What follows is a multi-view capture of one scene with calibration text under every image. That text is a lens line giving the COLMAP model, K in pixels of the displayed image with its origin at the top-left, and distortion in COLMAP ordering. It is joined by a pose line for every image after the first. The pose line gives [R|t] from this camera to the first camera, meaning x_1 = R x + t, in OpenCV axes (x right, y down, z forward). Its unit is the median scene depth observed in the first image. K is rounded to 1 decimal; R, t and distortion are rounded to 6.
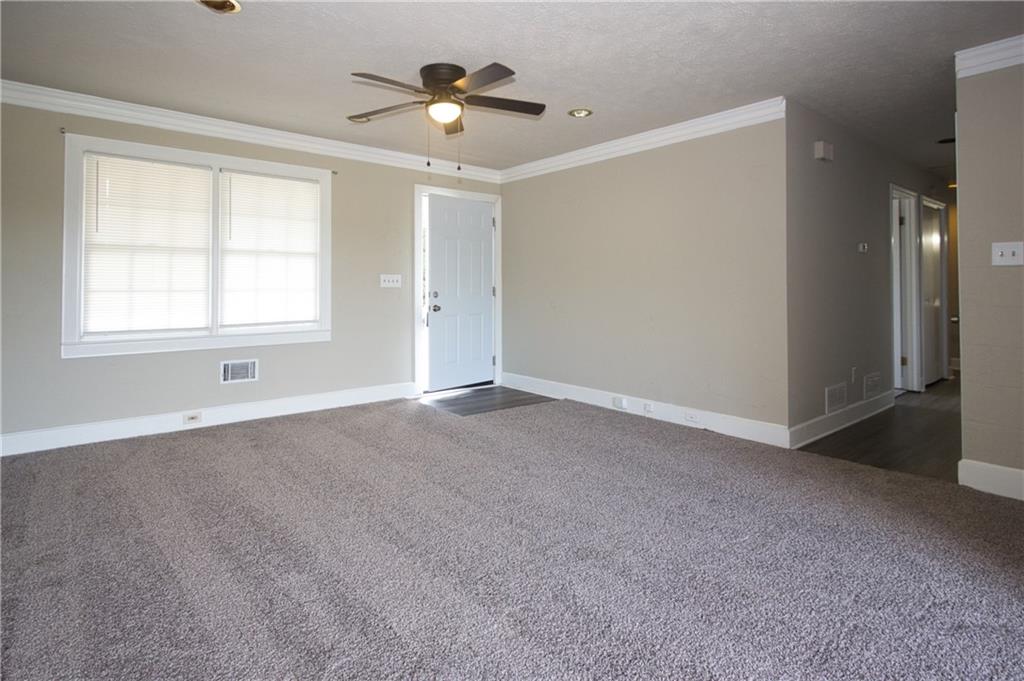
lens RADIAL K [[537.9, 0, 512.0], [0, 537.9, 340.5], [0, 0, 1]] dist [-0.001219, -0.000381]
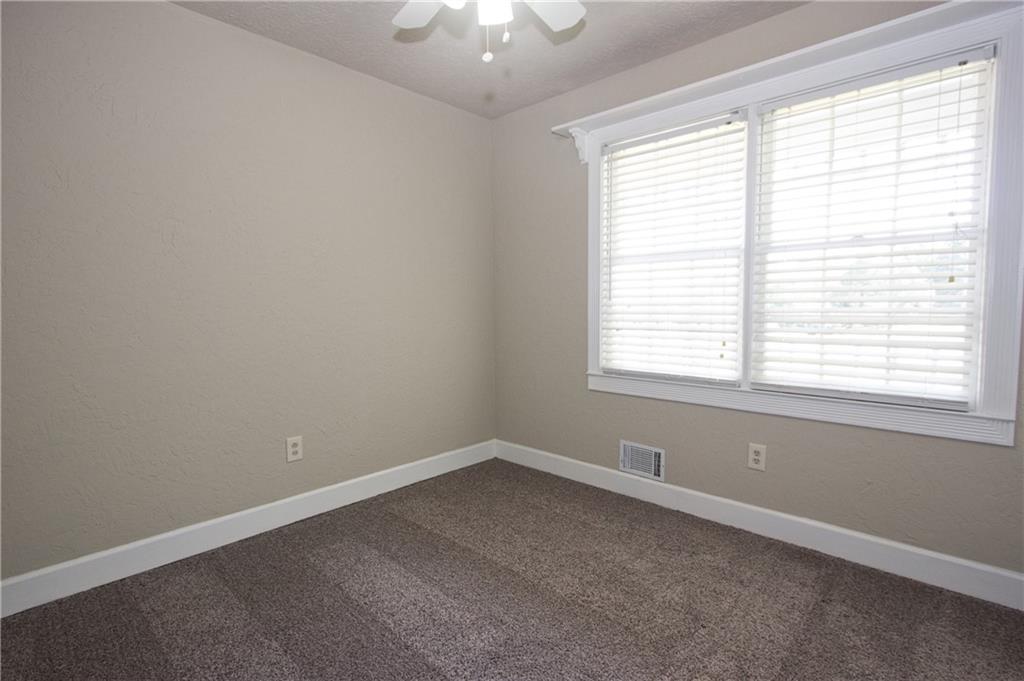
lens RADIAL K [[537.9, 0, 512.0], [0, 537.9, 340.5], [0, 0, 1]] dist [-0.001219, -0.000381]
pose [[0.083847, 0.058442, -0.994763, 0.029200], [-0.100715, 0.993664, 0.049888, -0.081075], [0.991376, 0.096005, 0.089202, 0.784132]]
